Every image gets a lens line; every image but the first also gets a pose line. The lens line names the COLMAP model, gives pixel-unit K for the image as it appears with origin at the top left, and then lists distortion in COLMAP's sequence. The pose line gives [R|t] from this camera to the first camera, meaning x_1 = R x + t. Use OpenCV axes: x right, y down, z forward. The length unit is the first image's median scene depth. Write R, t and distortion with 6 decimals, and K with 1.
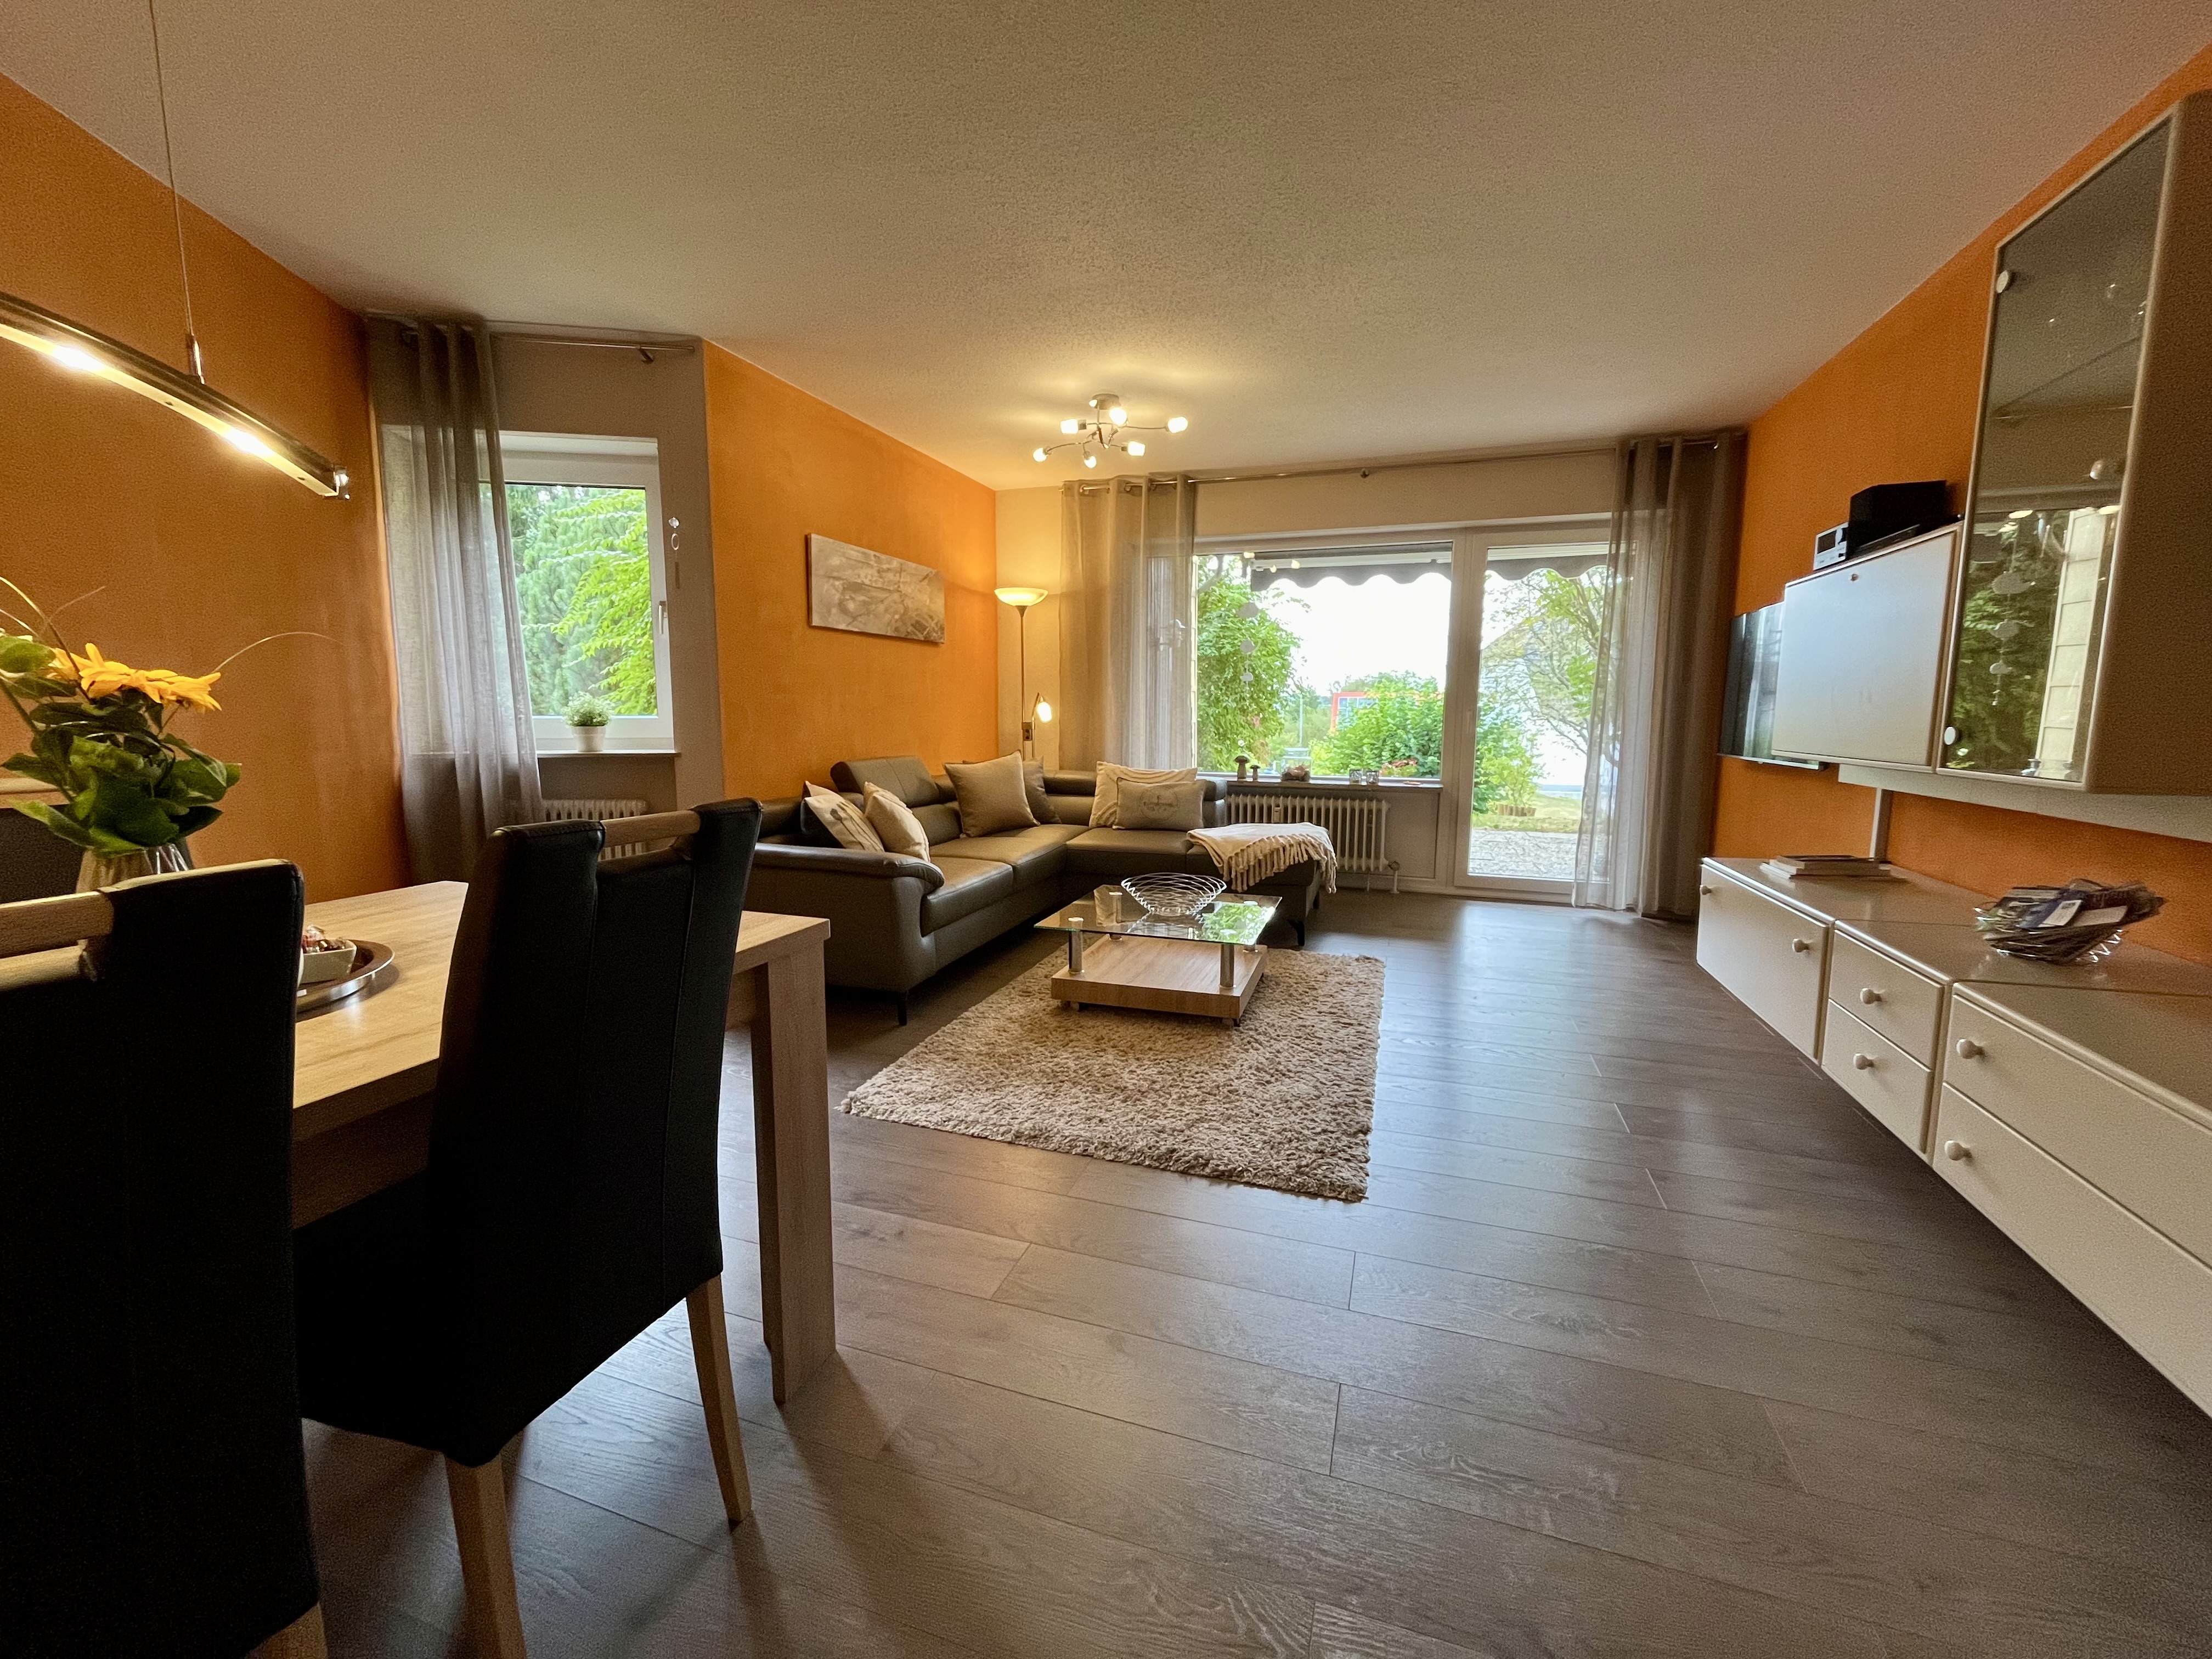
lens RADIAL K [[925.2, 0, 1106.0], [0, 925.2, 829.5], [0, 0, 1]] dist [0.002737, 0.000286]
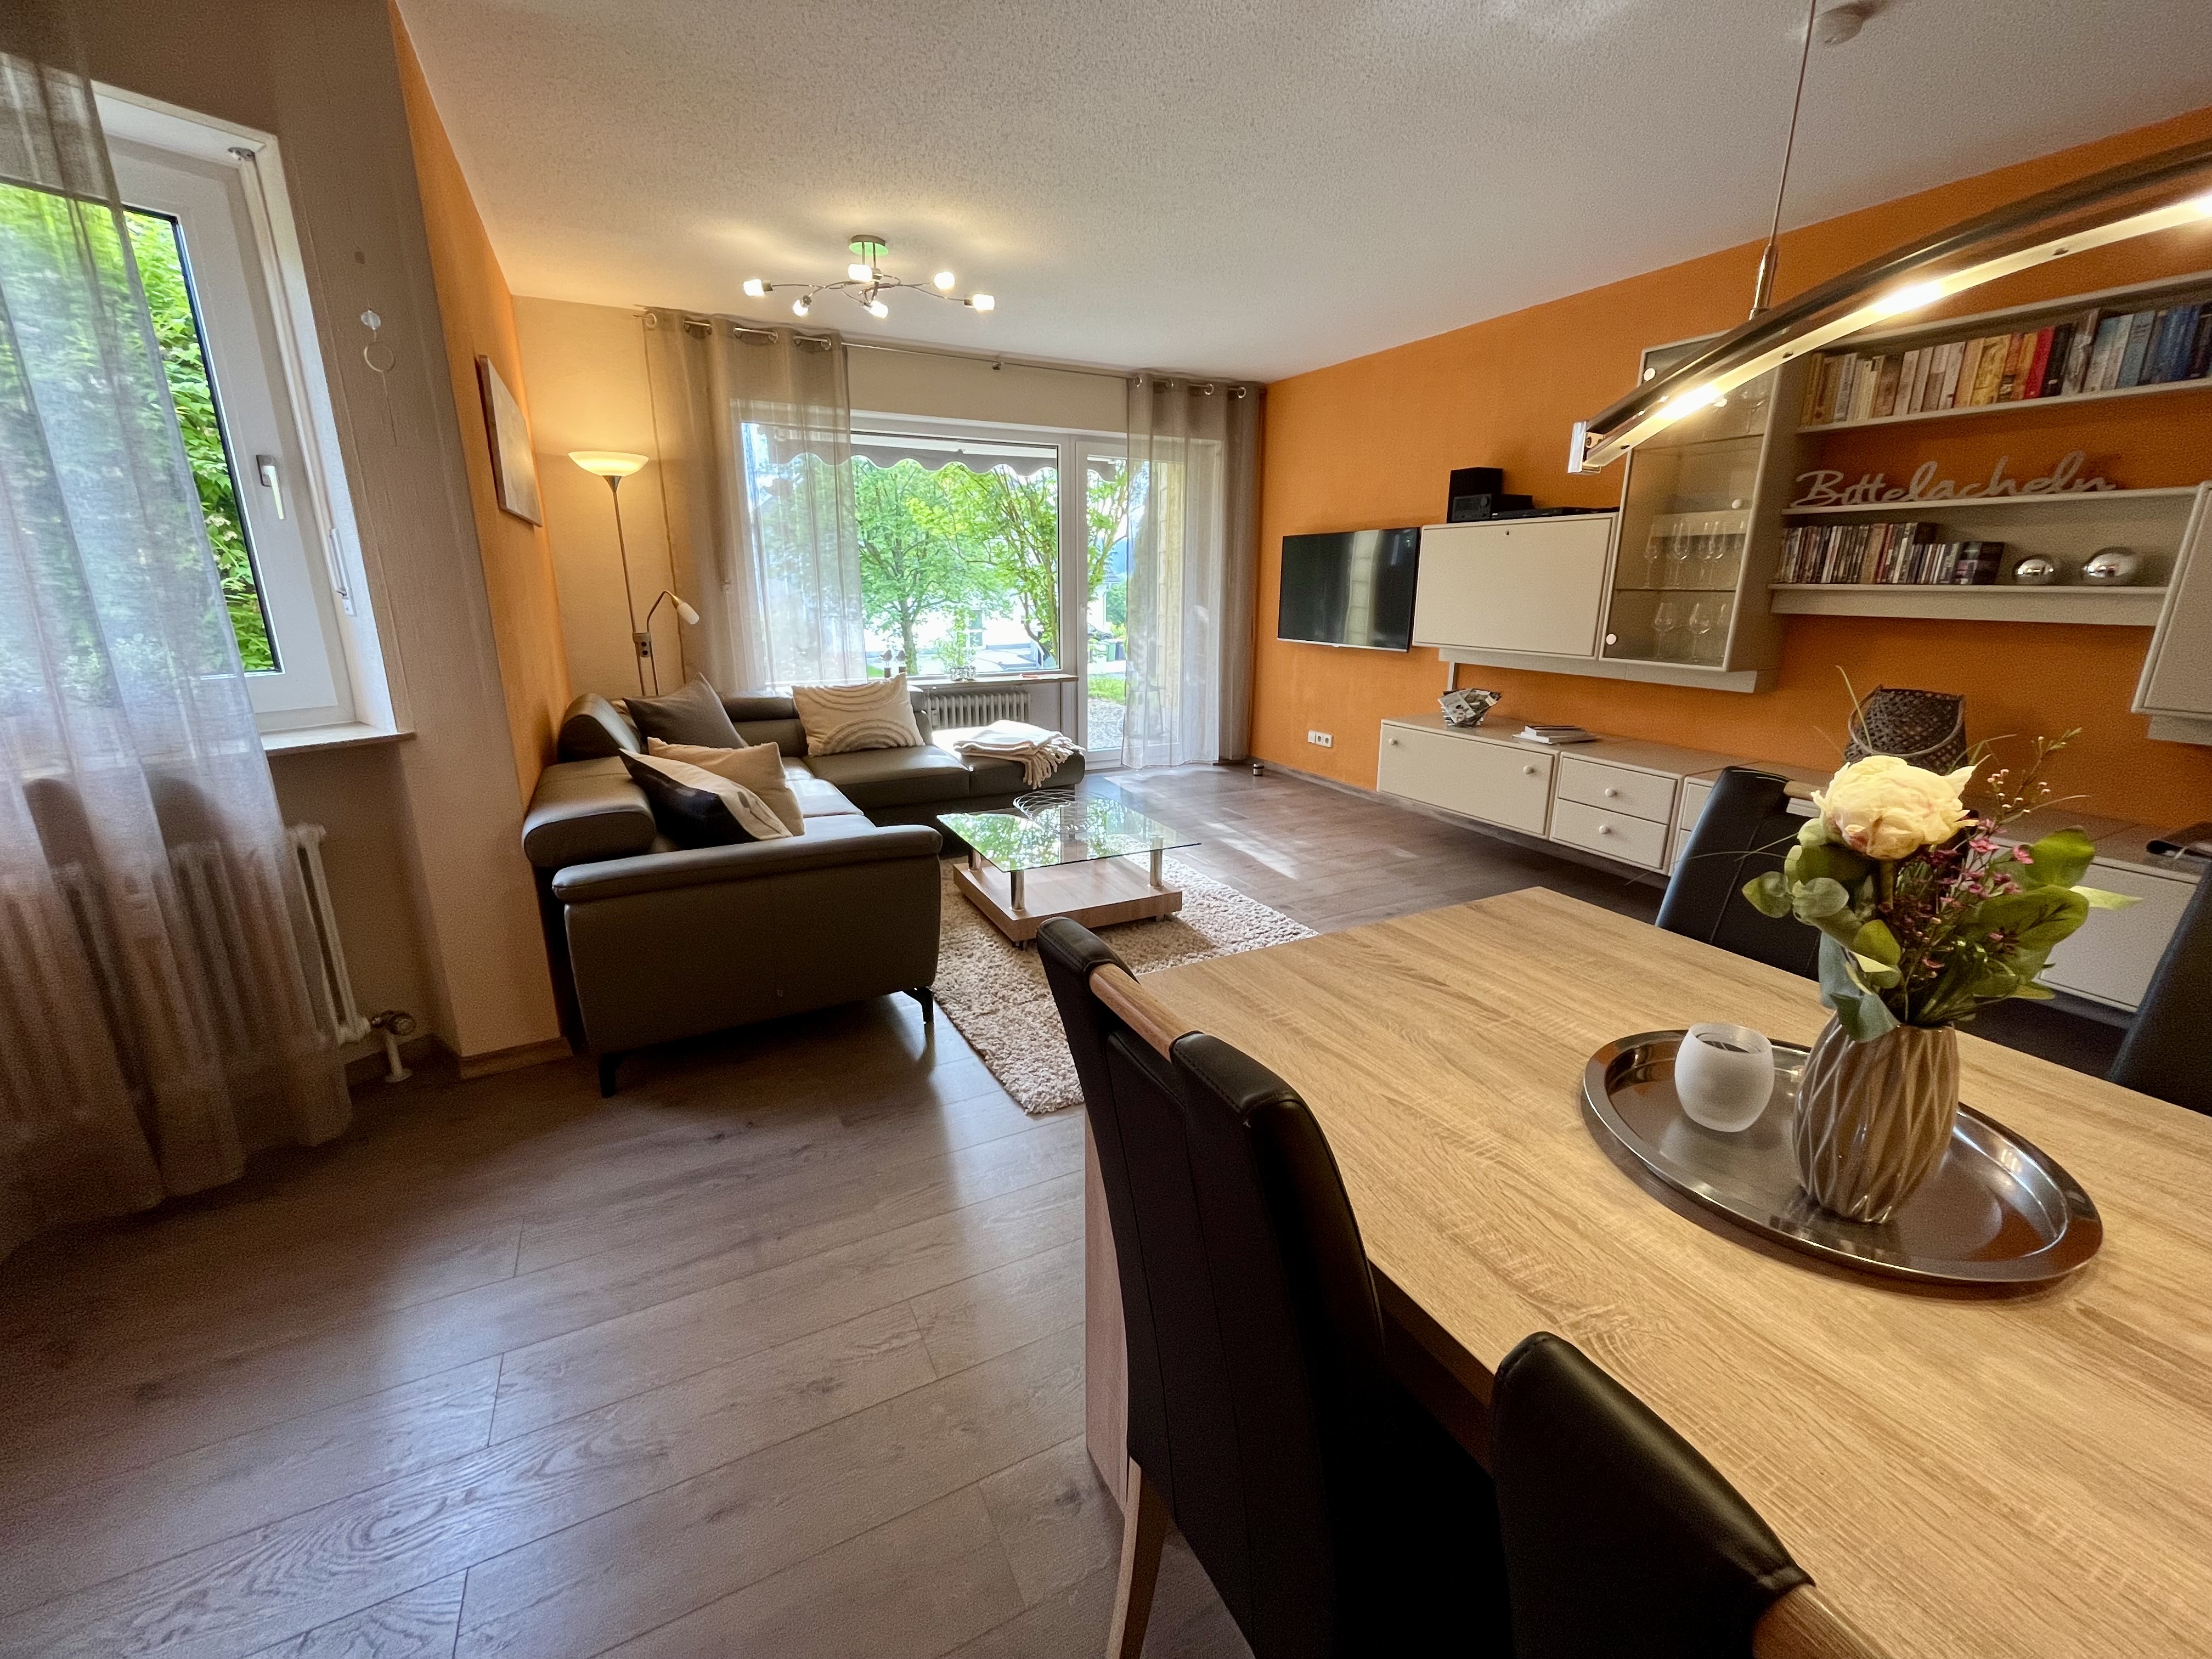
lens RADIAL K [[880.7, 0, 1106.0], [0, 880.7, 829.5], [0, 0, 1]] dist [-0.002318, -0.000177]
pose [[0.679564, -0.206842, 0.703853, -0.451953], [0.094695, 0.976135, 0.195430, -0.074911], [-0.727479, -0.066156, 0.682933, 0.237408]]
